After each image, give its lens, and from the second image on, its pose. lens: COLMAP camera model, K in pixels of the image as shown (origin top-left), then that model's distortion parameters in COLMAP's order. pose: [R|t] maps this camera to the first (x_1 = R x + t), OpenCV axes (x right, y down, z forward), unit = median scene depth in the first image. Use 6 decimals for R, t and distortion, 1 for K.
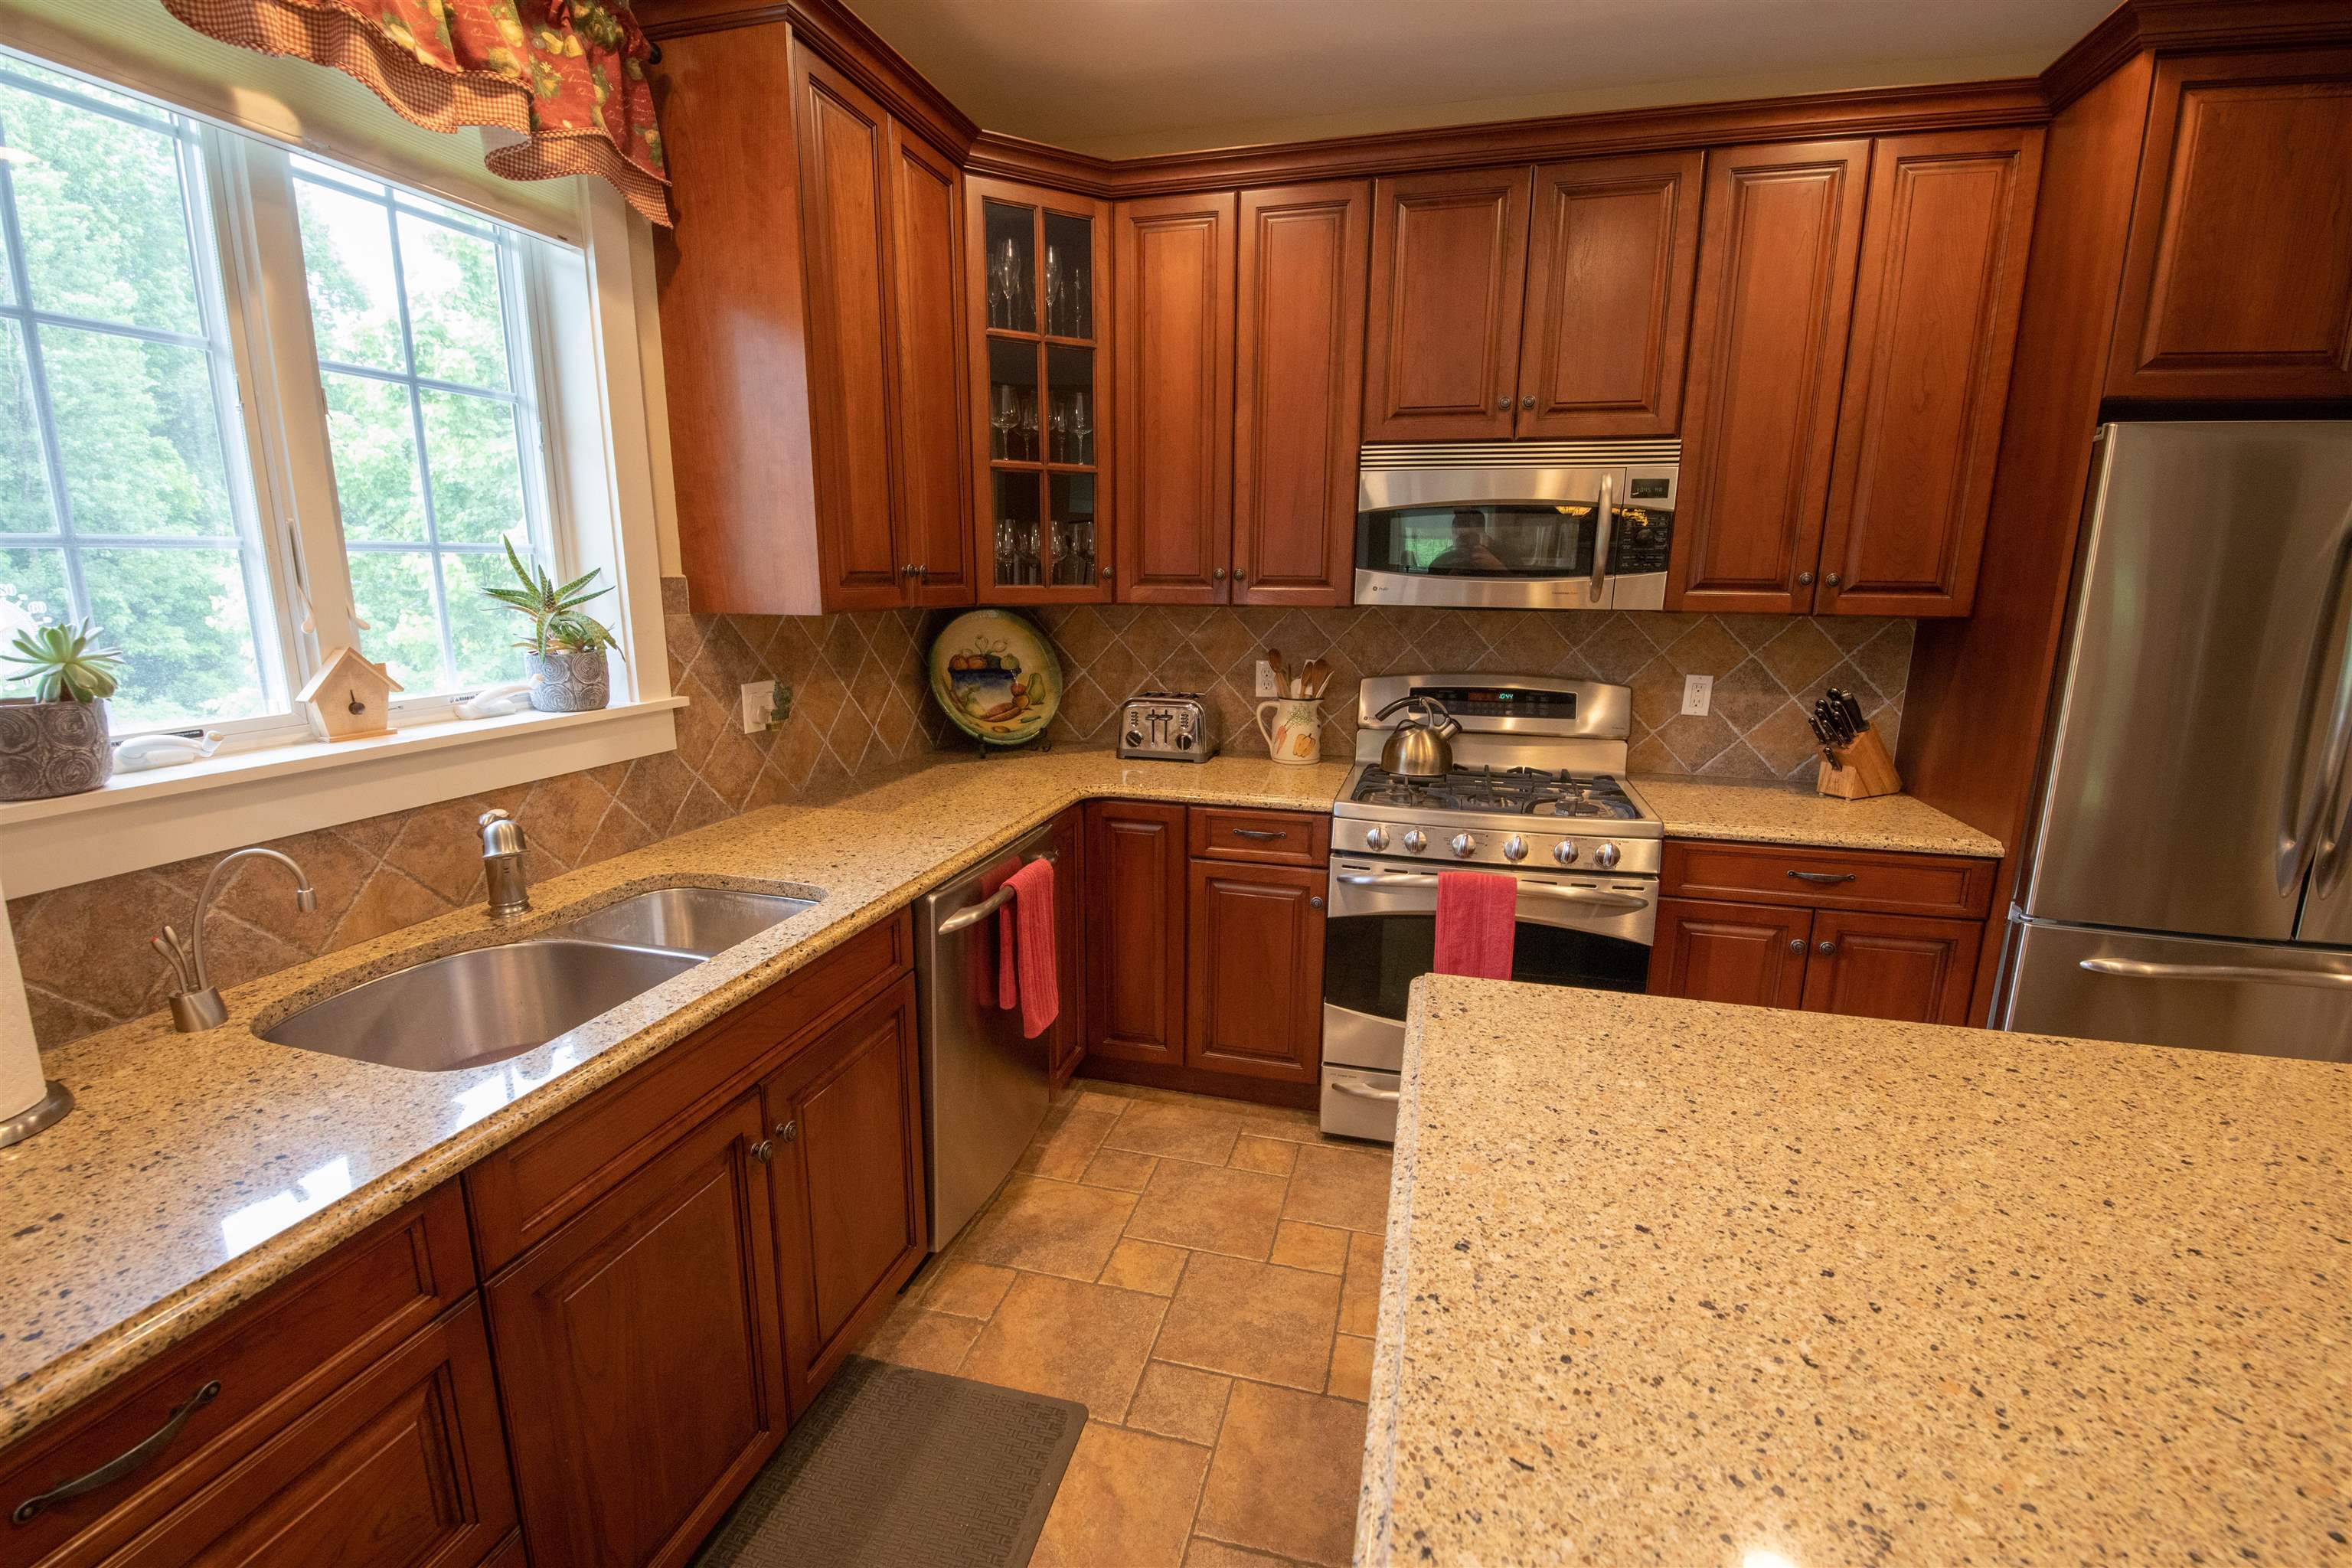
lens RADIAL K [[1023.4, 0, 1173.0], [0, 1023.4, 793.2], [0, 0, 1]] dist [-0.004508, -0.008073]
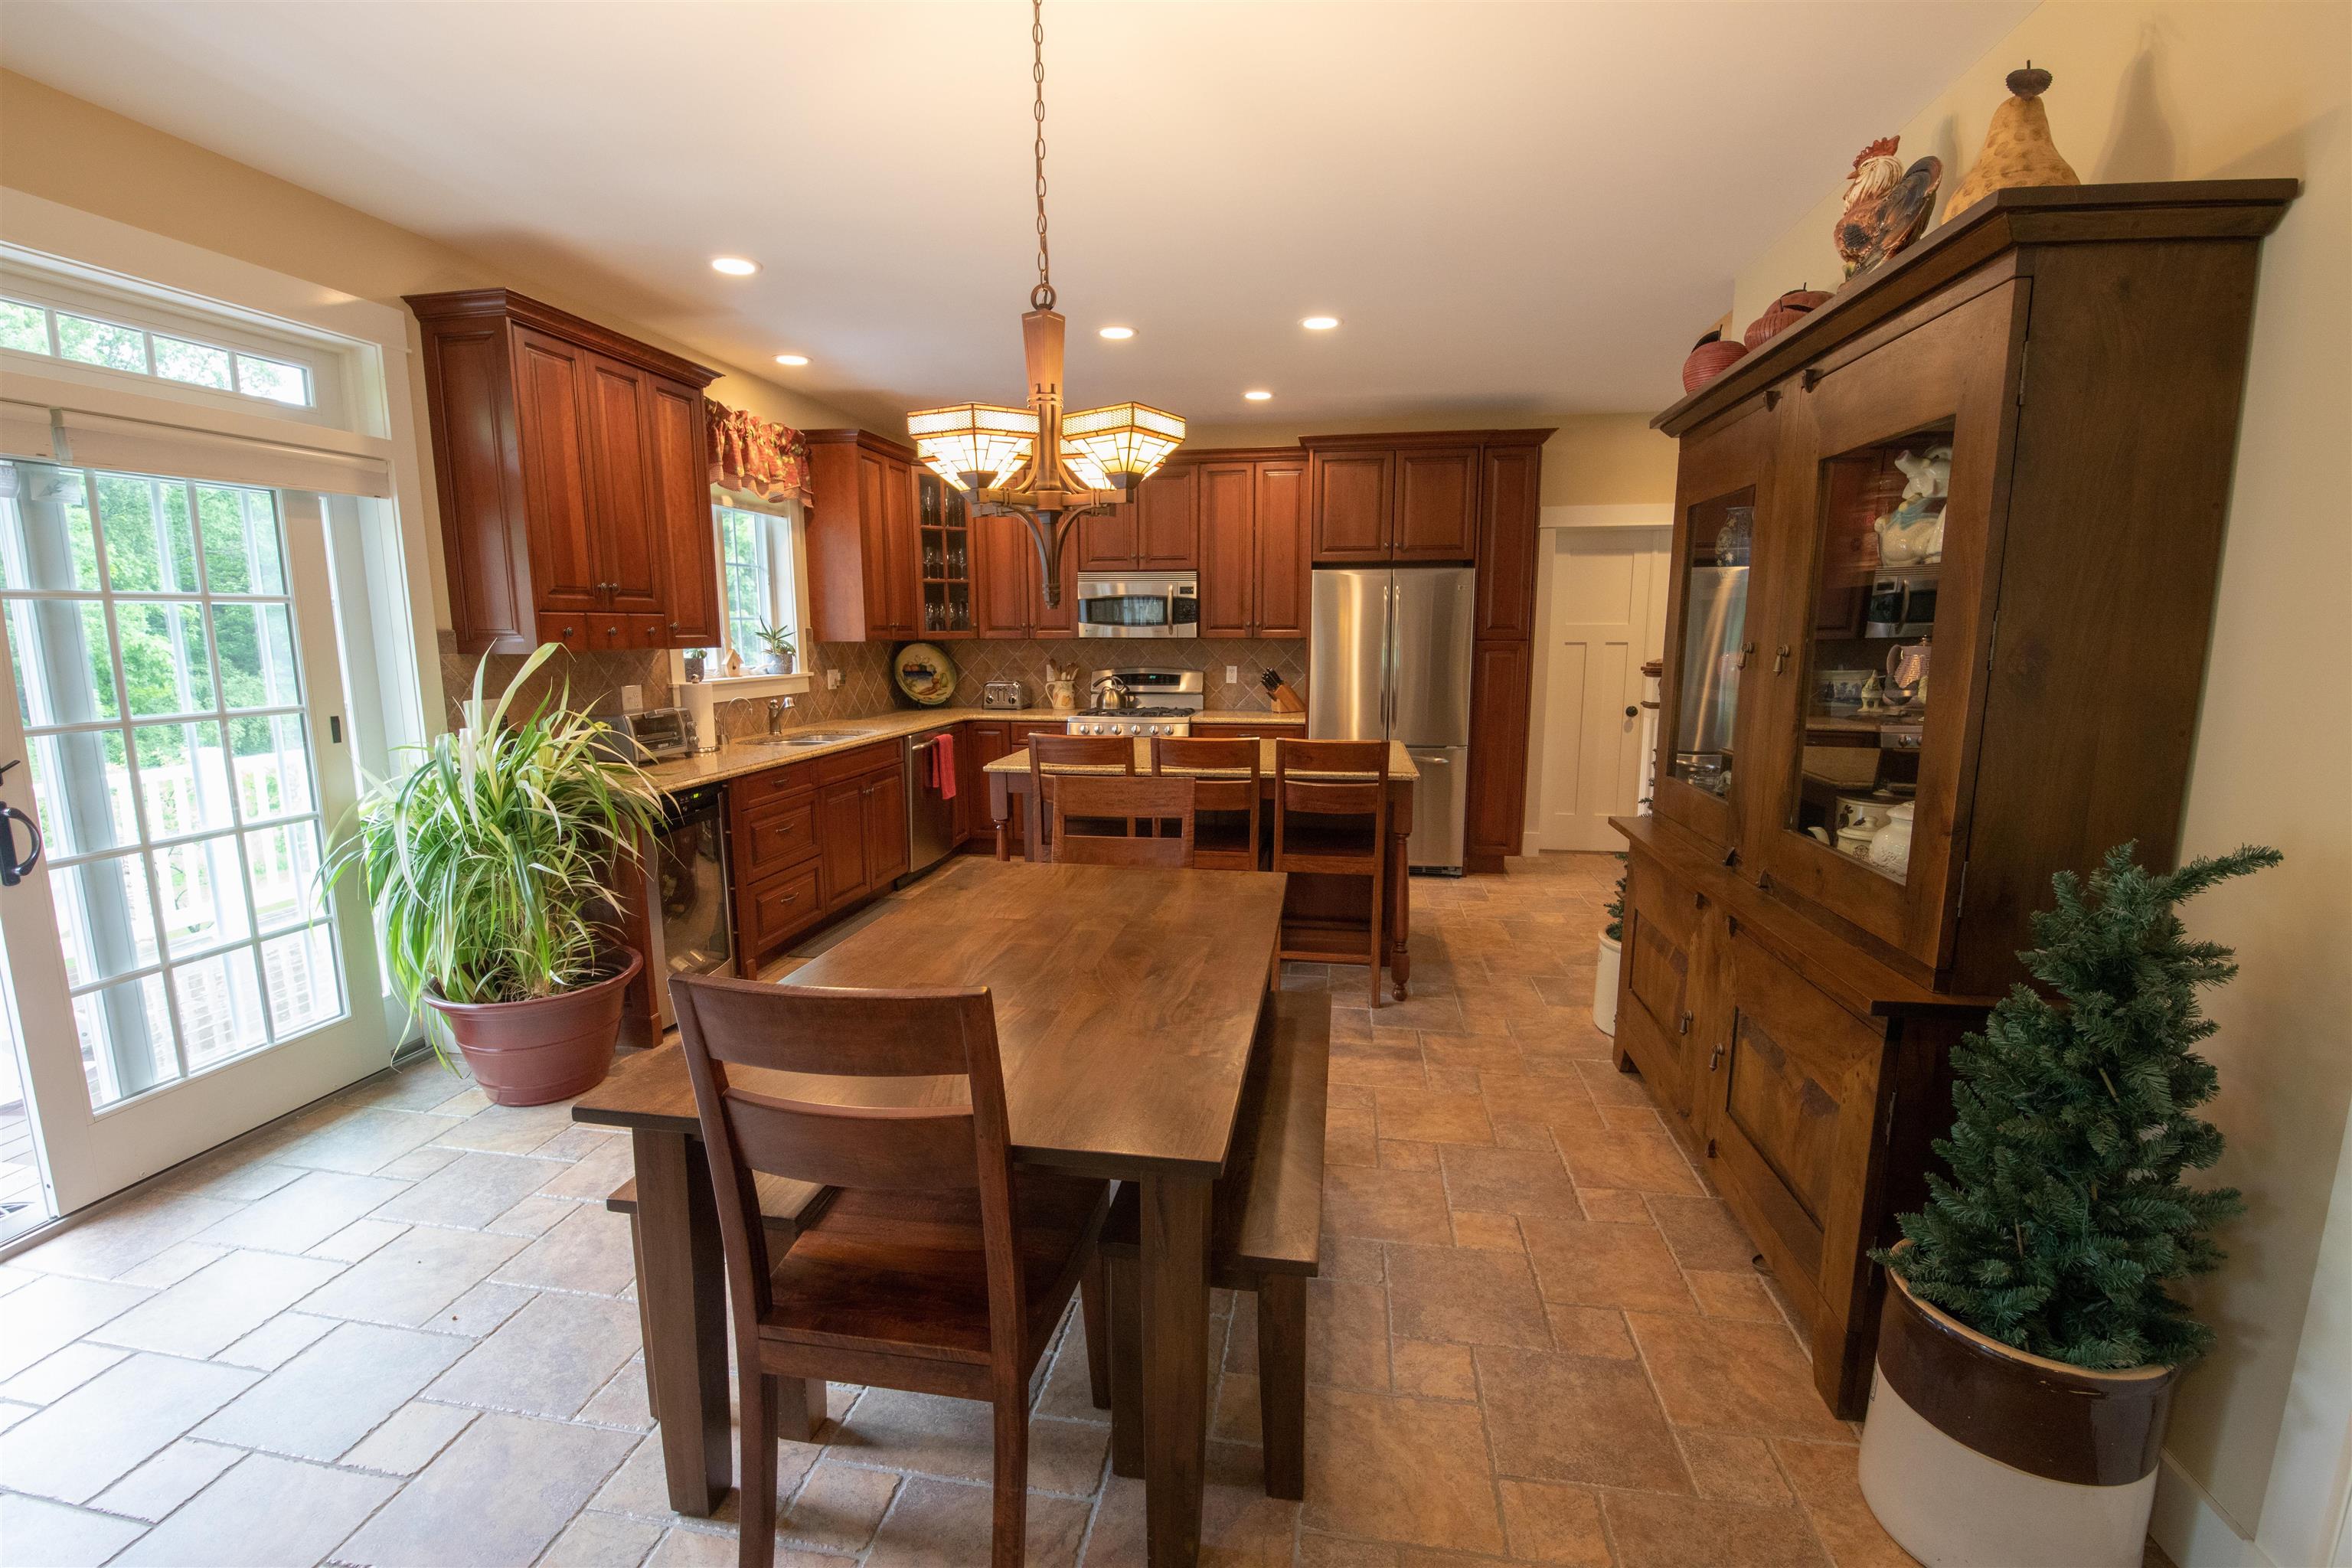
lens RADIAL K [[1023.4, 0, 1173.0], [0, 1023.4, 793.2], [0, 0, 1]] dist [-0.004508, -0.008073]
pose [[0.995548, -0.025406, 0.090768, 0.183458], [0.030041, 0.998294, -0.050067, 0.328962], [-0.089341, 0.052571, 0.994613, -1.486109]]
